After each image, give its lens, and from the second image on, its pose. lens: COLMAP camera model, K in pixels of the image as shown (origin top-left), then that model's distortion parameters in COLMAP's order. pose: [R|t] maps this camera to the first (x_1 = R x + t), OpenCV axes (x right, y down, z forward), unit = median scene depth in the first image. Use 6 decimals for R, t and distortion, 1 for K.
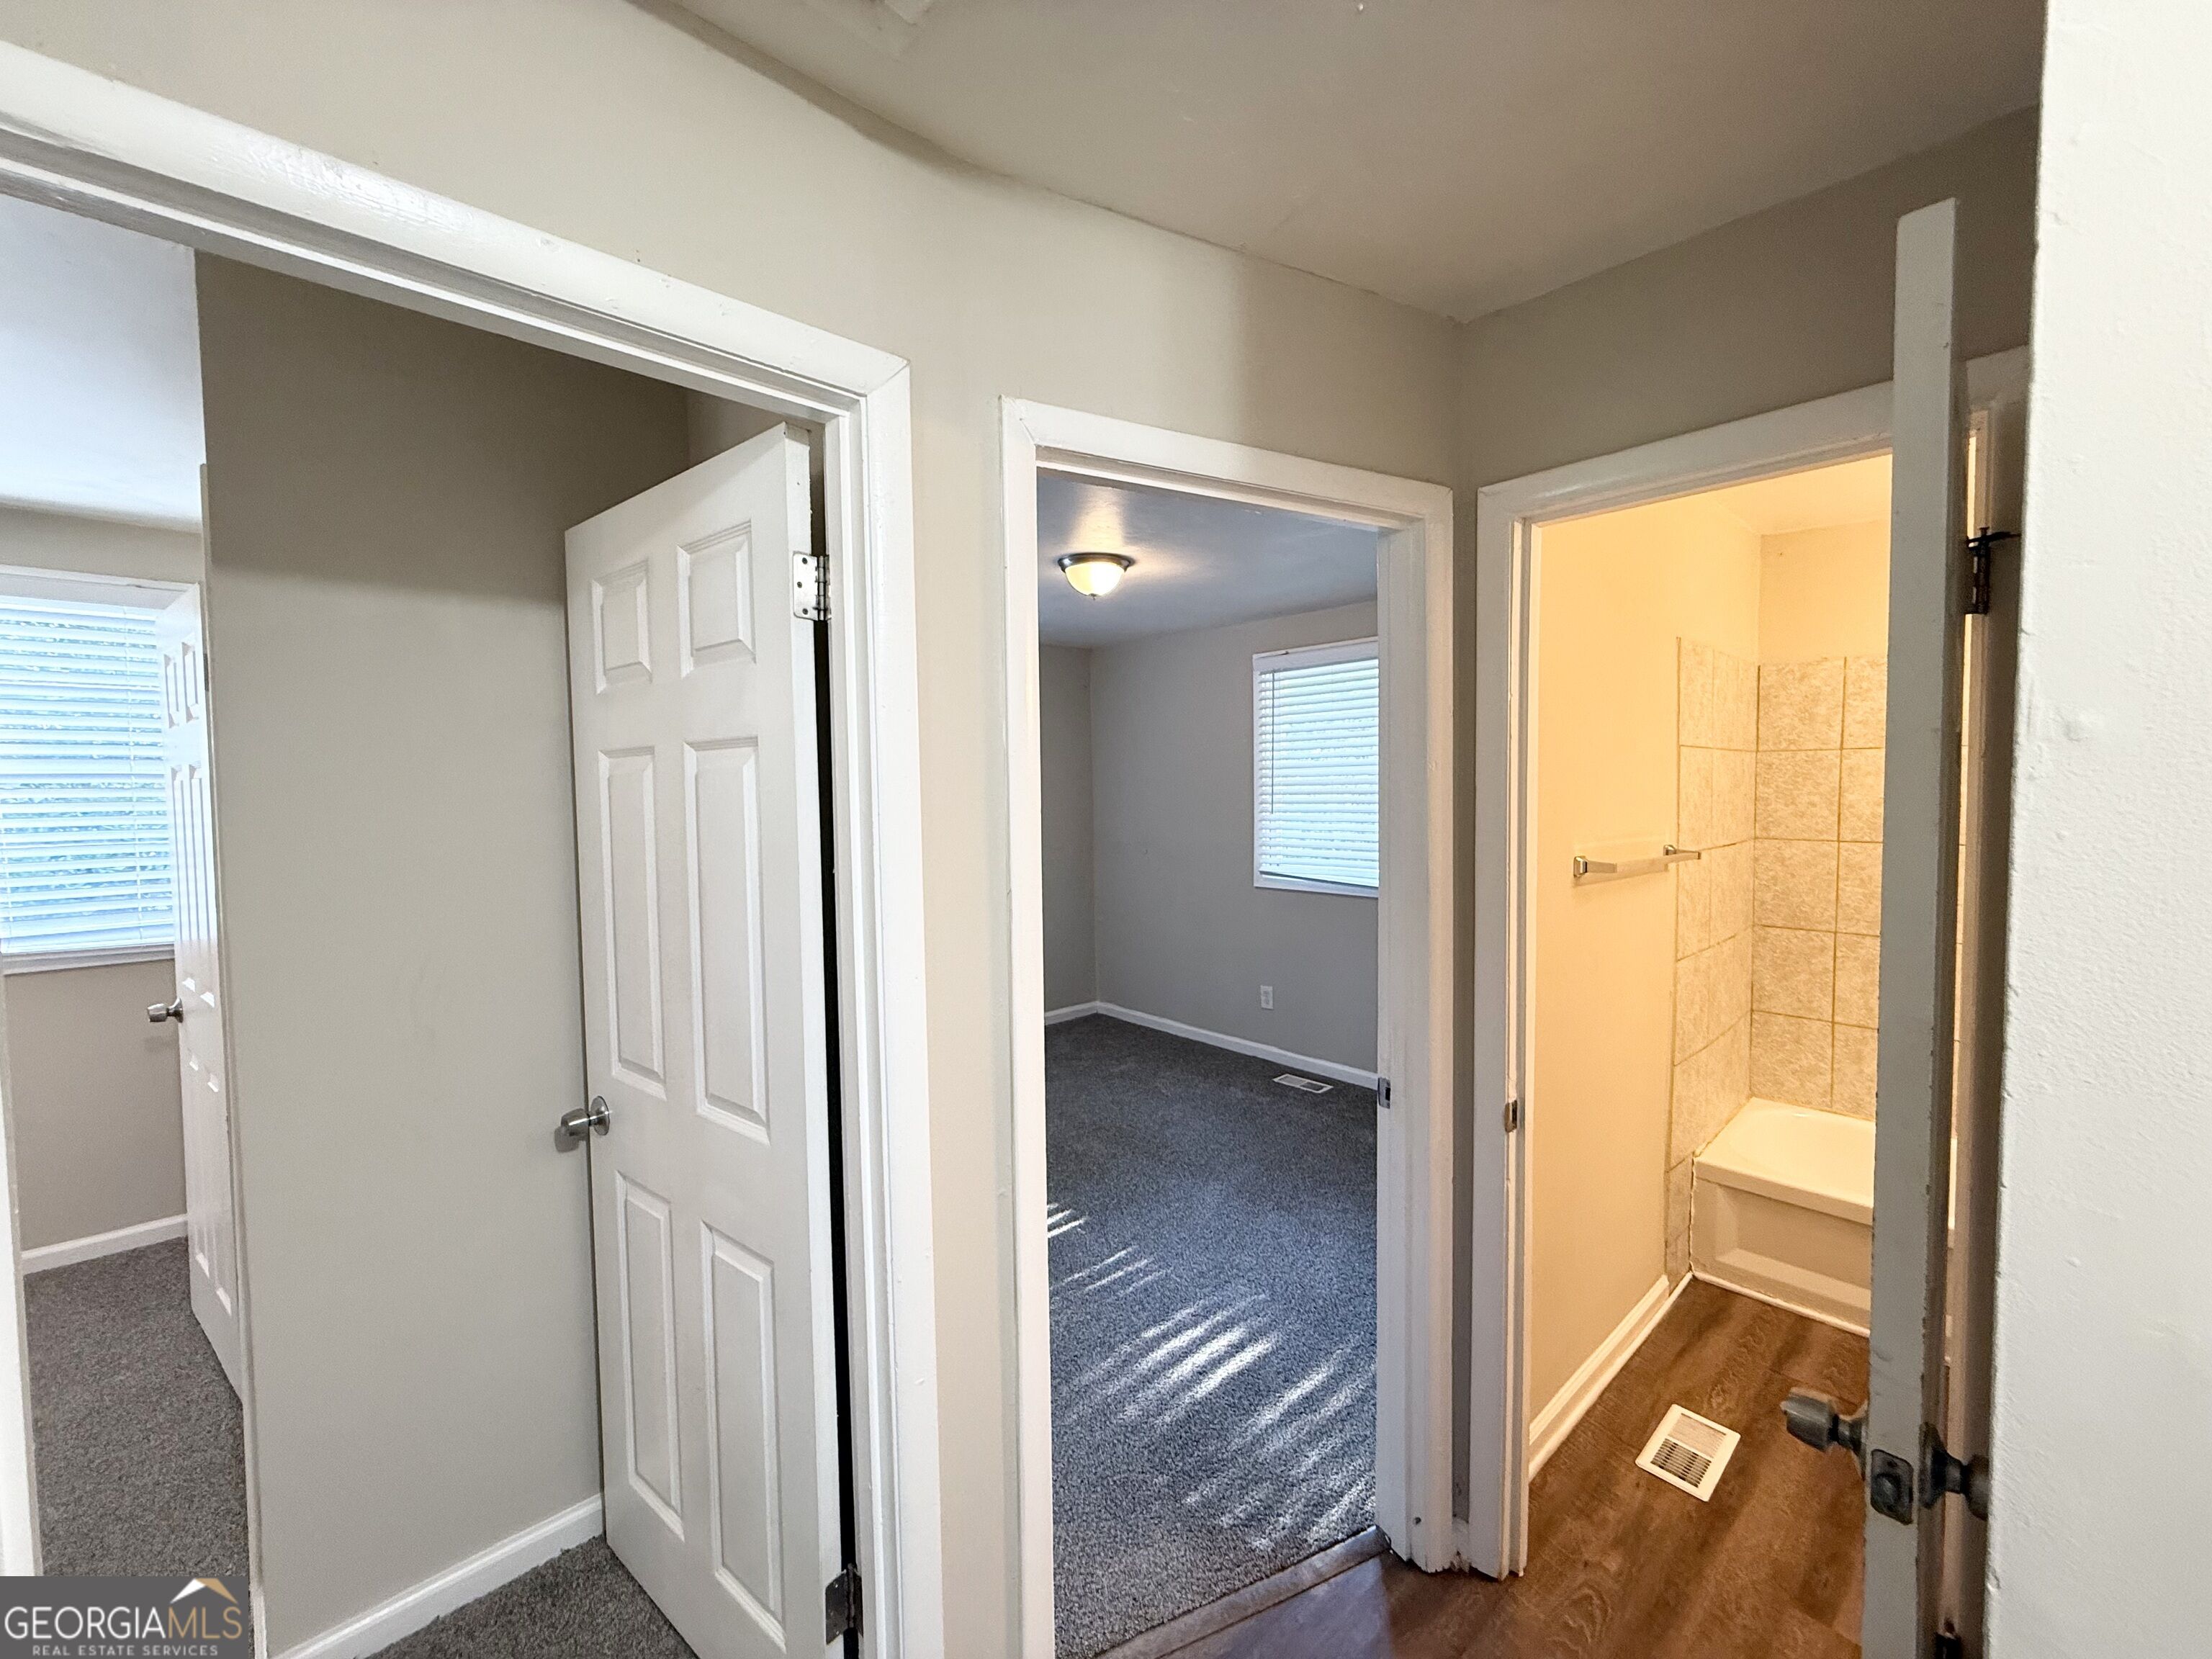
lens RADIAL K [[878.9, 0, 1103.0], [0, 878.9, 826.5], [0, 0, 1]] dist [-0.001861, 0.000924]
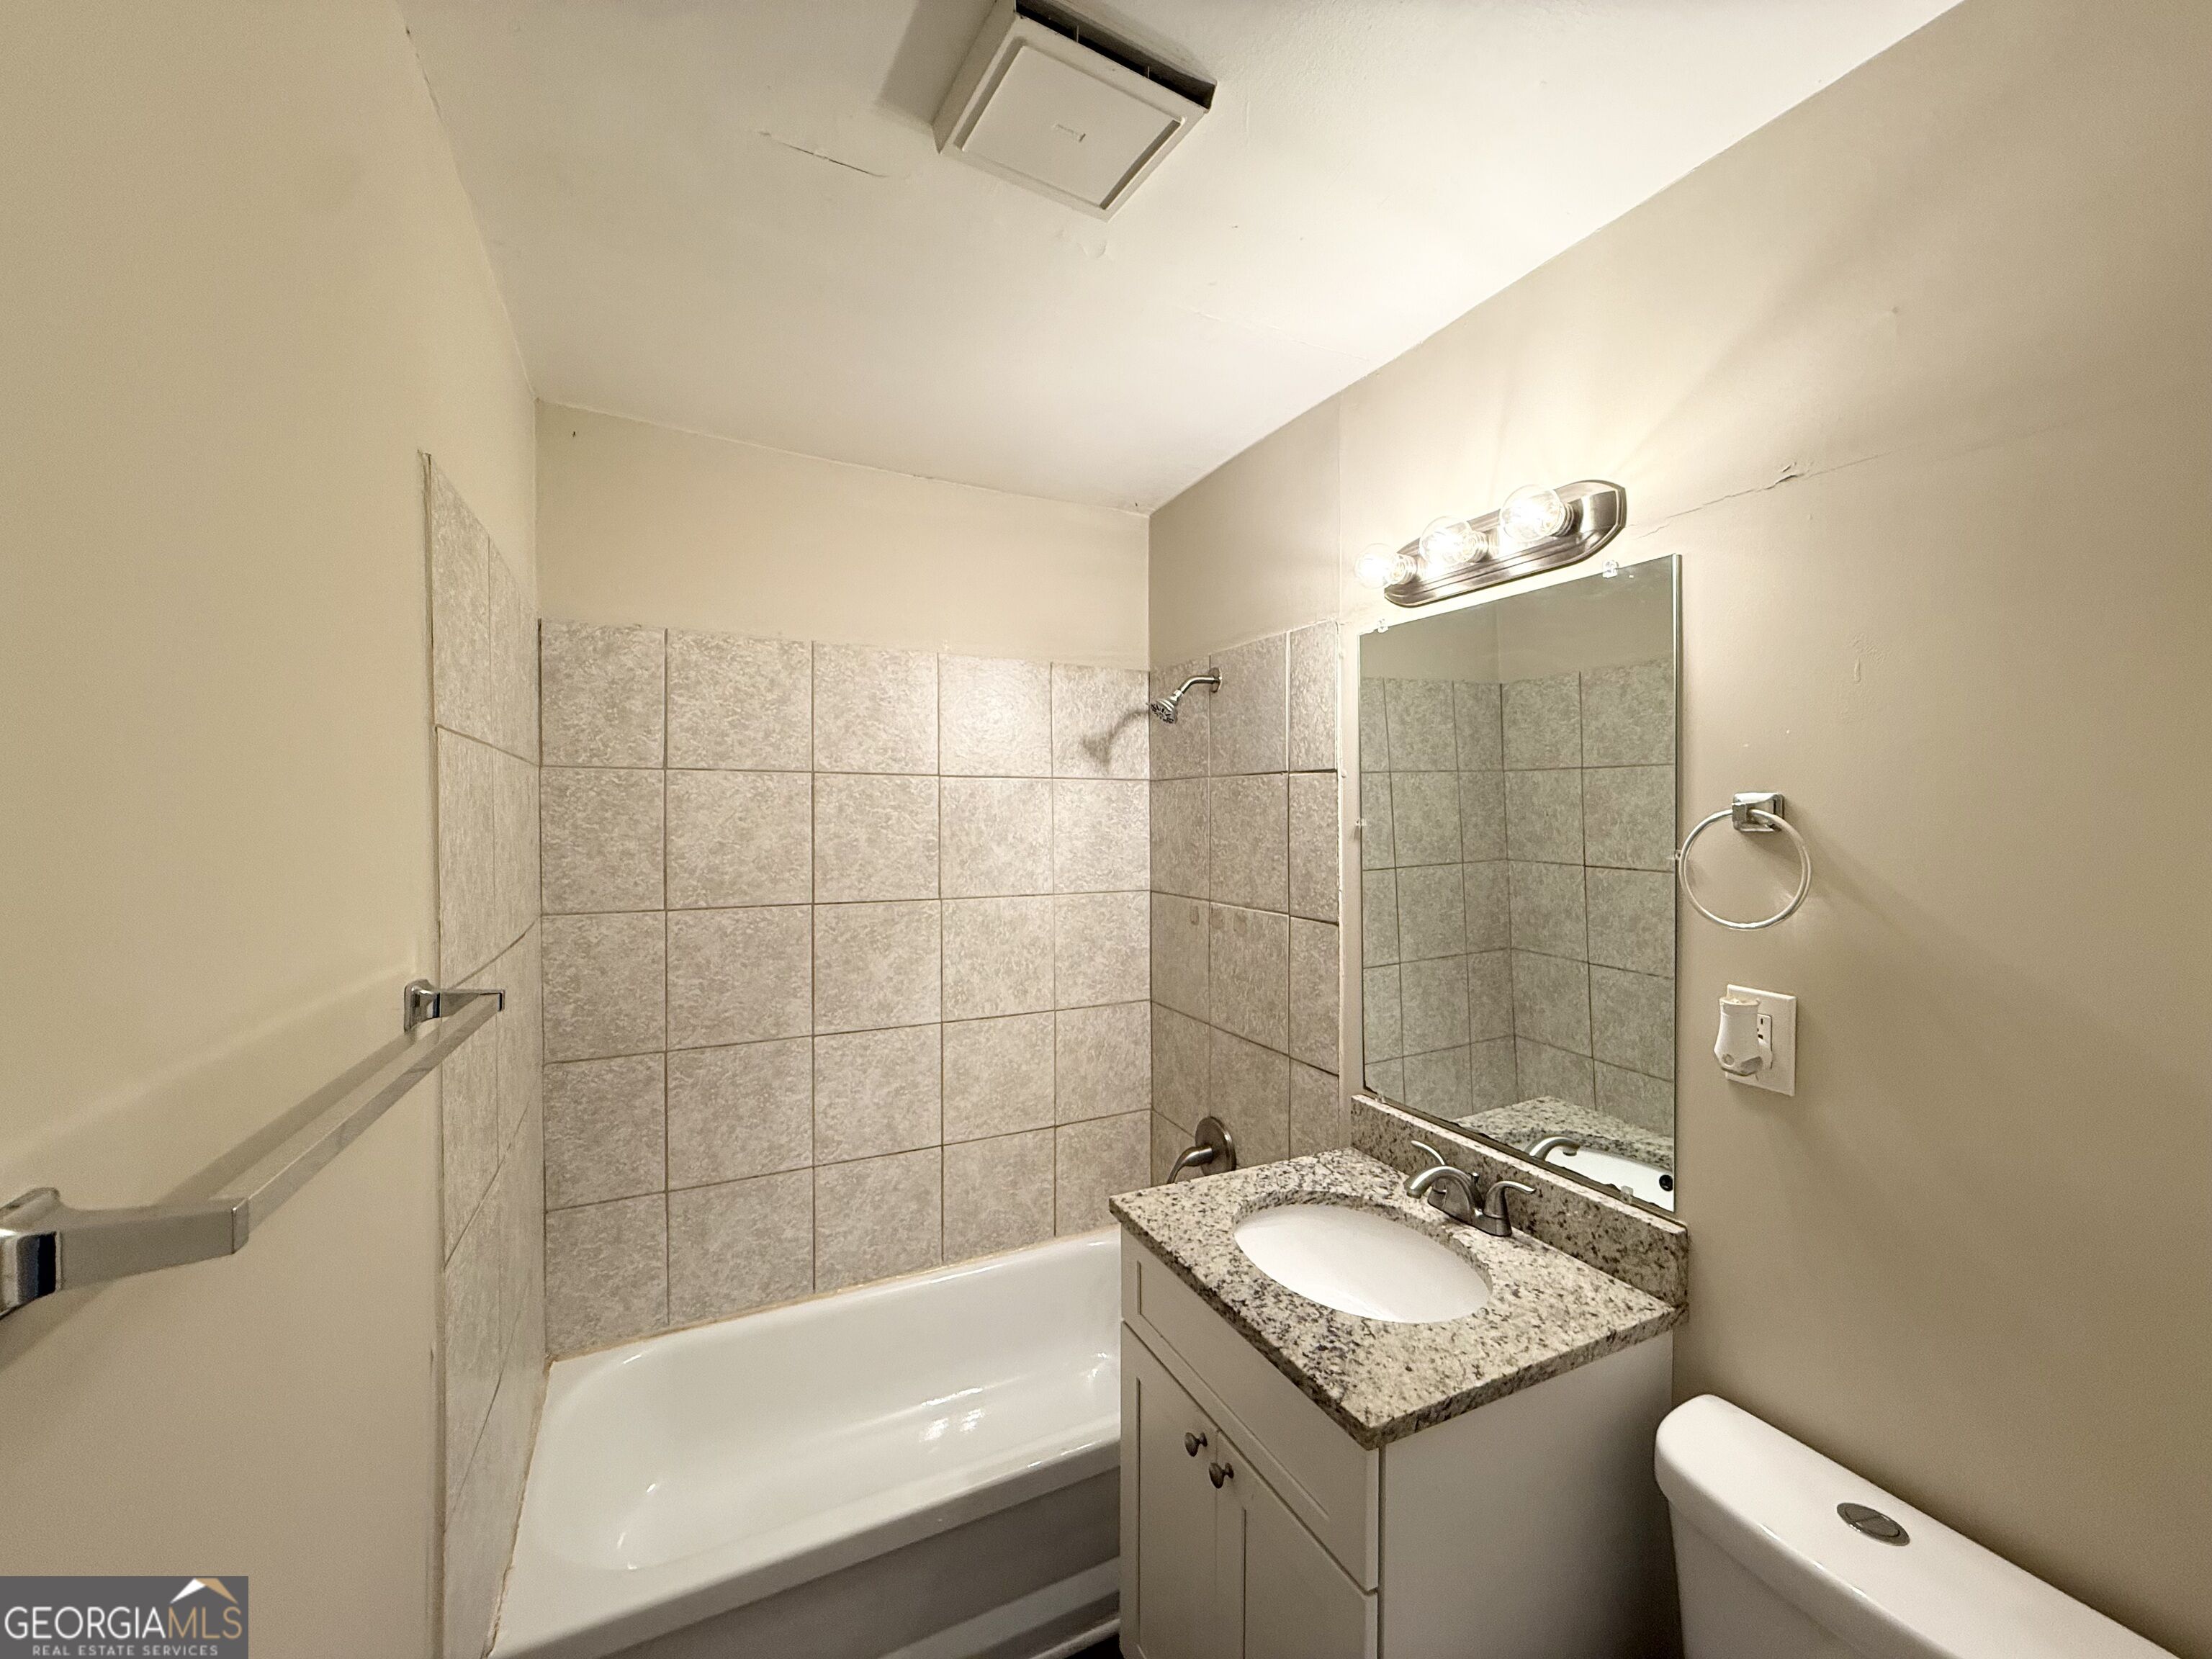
lens RADIAL K [[878.9, 0, 1098.9], [0, 878.9, 823.5], [0, 0, 1]] dist [-0.001861, 0.000924]
pose [[0.276982, 0.002209, 0.960872, 0.298127], [0.041858, 0.999020, -0.014362, -0.024154], [-0.959963, 0.044198, 0.276619, 0.503452]]
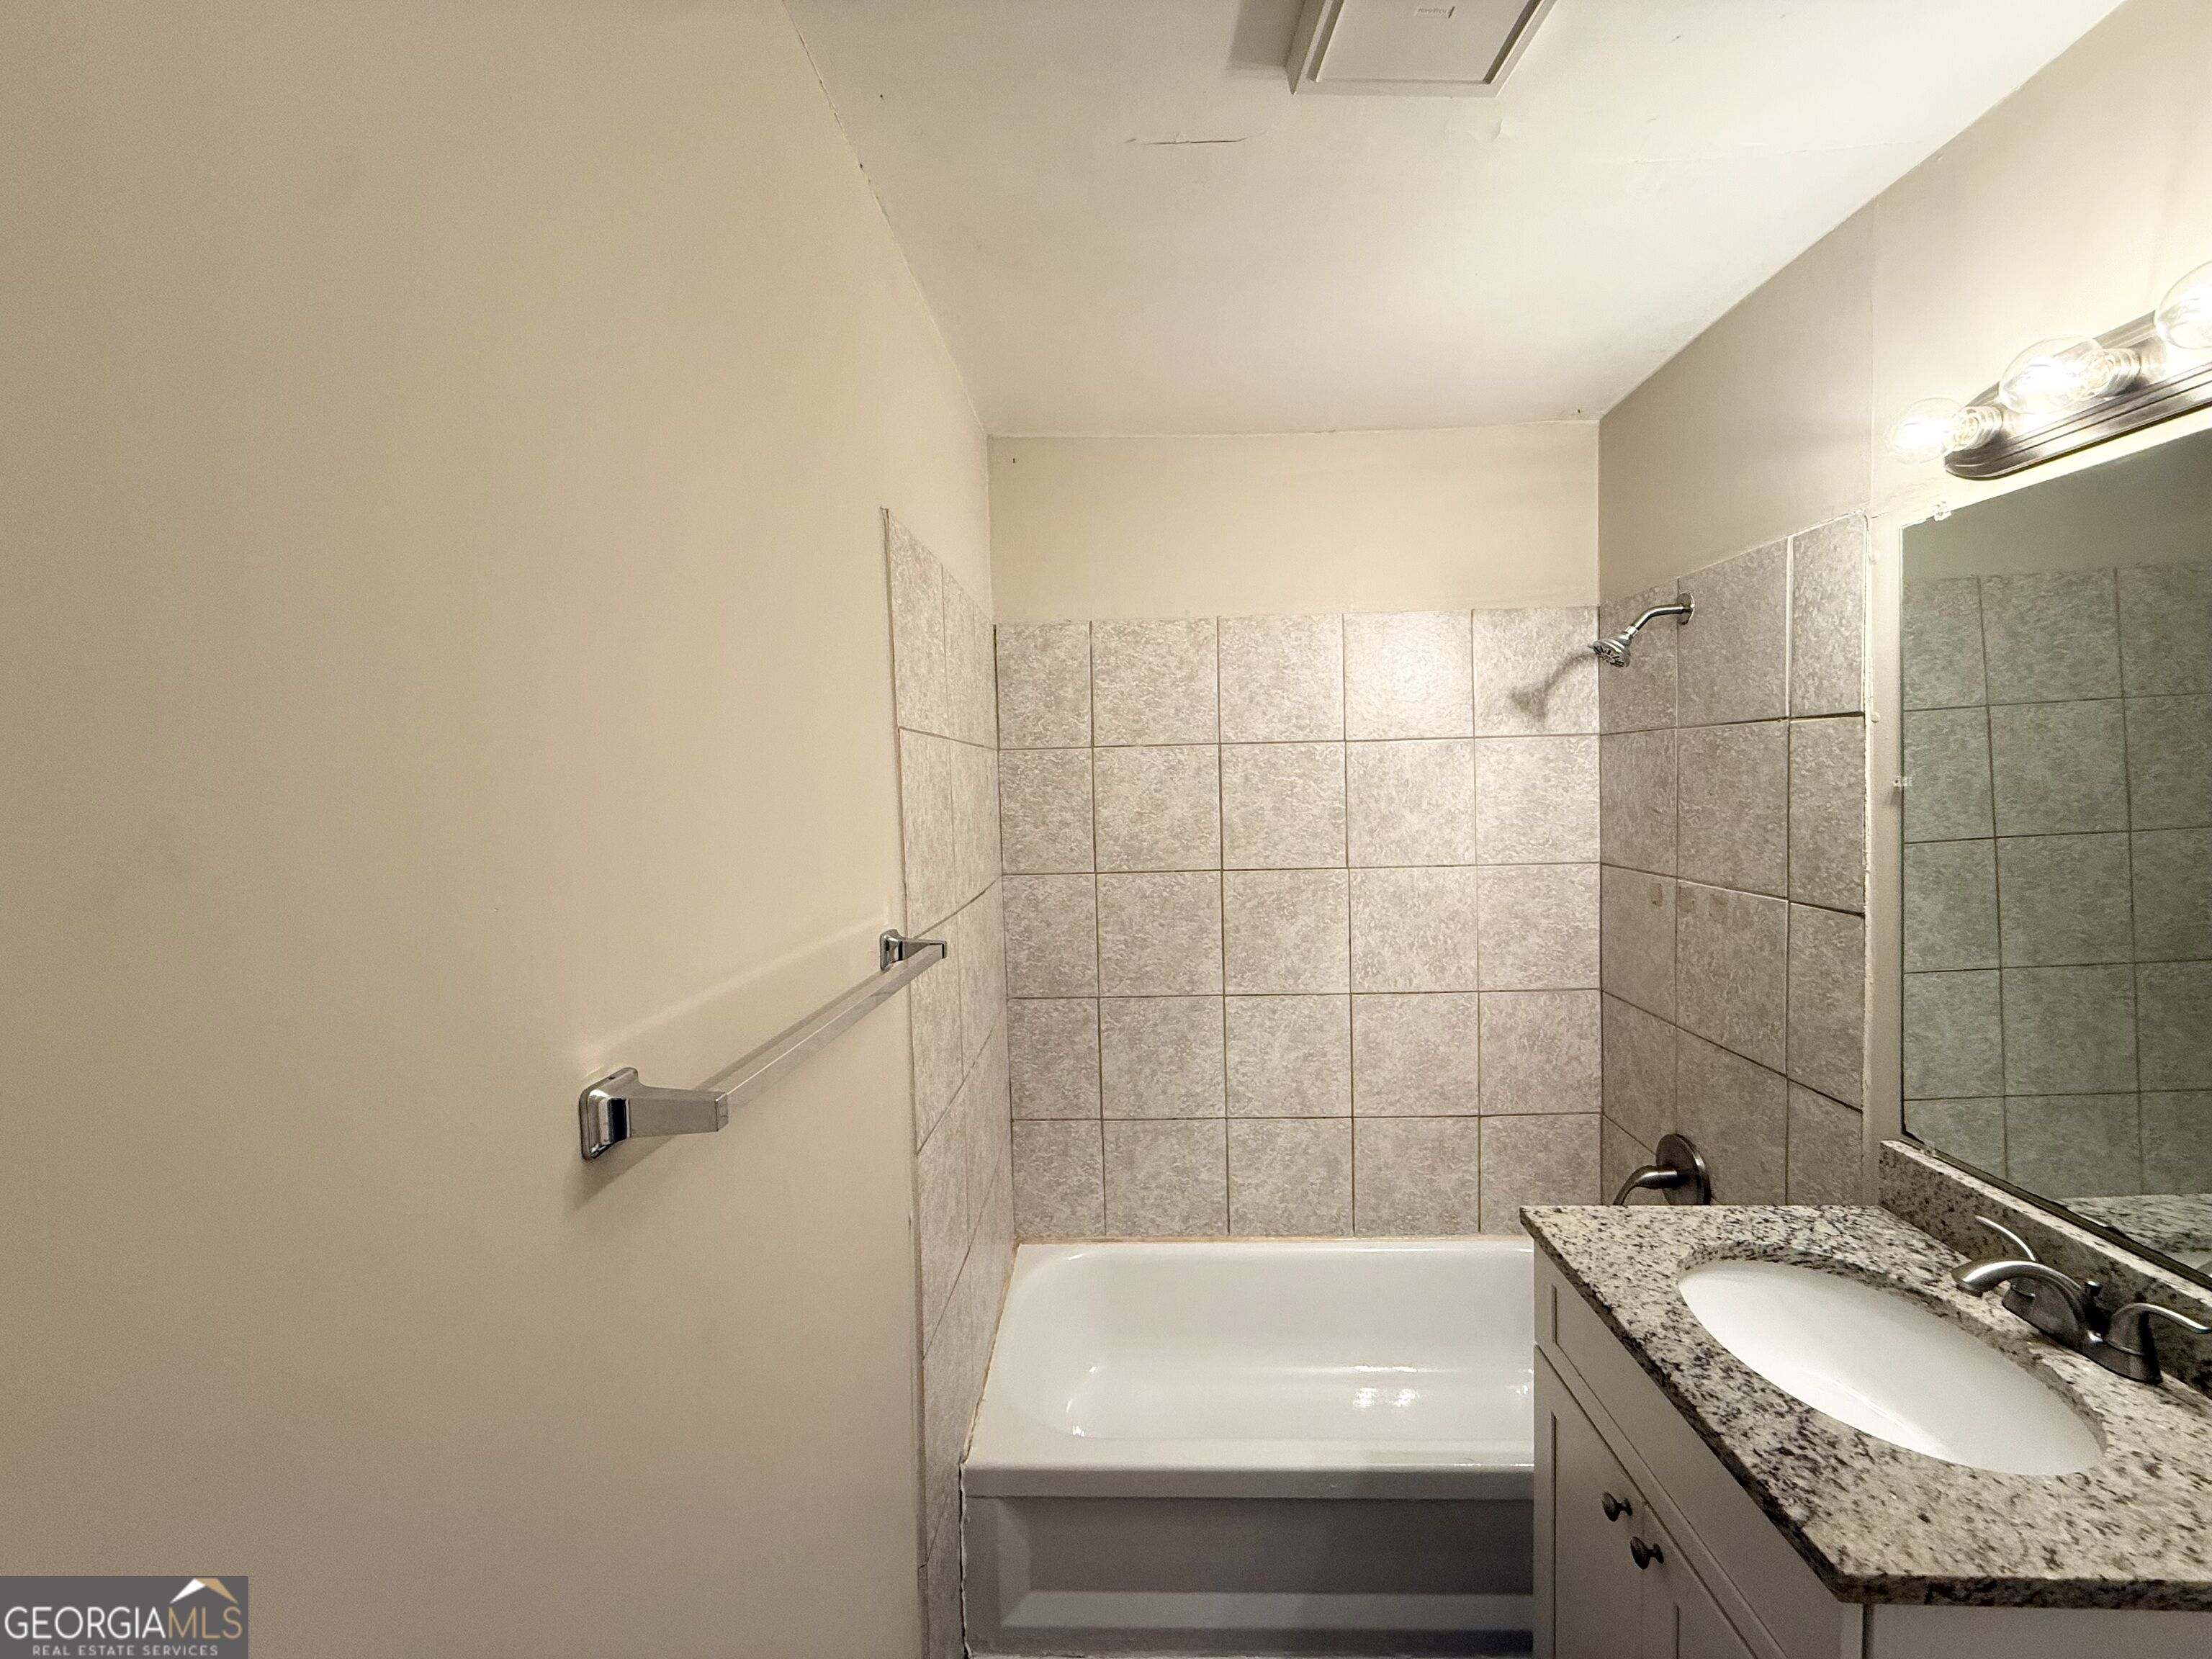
lens RADIAL K [[878.9, 0, 1101.7], [0, 878.9, 822.5], [0, 0, 1]] dist [-0.001861, 0.000924]
pose [[0.700657, -0.041319, 0.712301, 0.317588], [0.051902, 0.998629, 0.006875, -0.029510], [-0.711608, 0.032153, 0.701840, 0.475462]]
